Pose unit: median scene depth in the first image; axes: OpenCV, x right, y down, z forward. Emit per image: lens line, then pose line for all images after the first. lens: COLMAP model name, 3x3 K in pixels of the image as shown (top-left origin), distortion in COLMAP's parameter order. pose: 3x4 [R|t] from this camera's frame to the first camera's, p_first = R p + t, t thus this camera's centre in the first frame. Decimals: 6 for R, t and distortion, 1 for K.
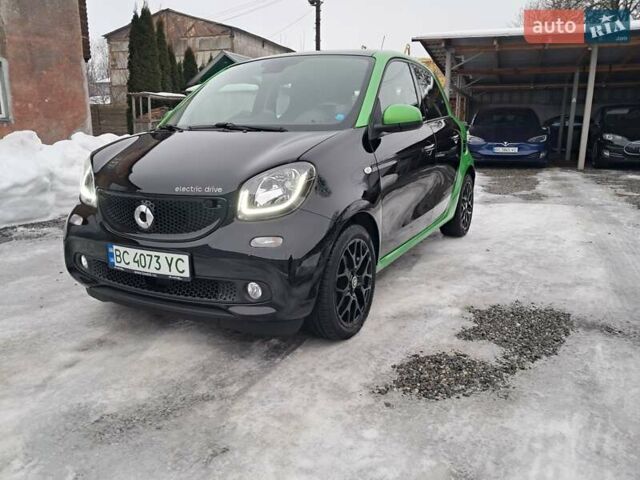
lens RADIAL K [[505.5, 0, 322.2], [0, 505.5, 241.6], [0, 0, 1]] dist [0.009542, -0.005960]
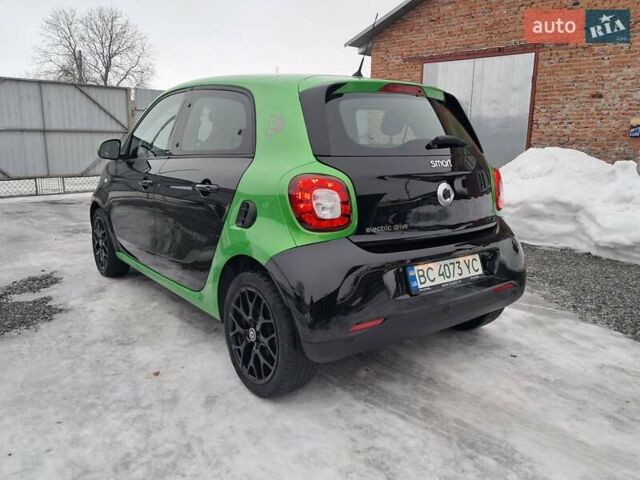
lens RADIAL K [[506.6, 0, 325.8], [0, 506.6, 229.8], [0, 0, 1]] dist [0.000688, 0.002534]
pose [[-0.412361, 0.164866, -0.895979, 1.185762], [-0.222270, 0.935561, 0.274446, -0.555074], [0.883490, 0.312320, -0.349144, 2.093857]]
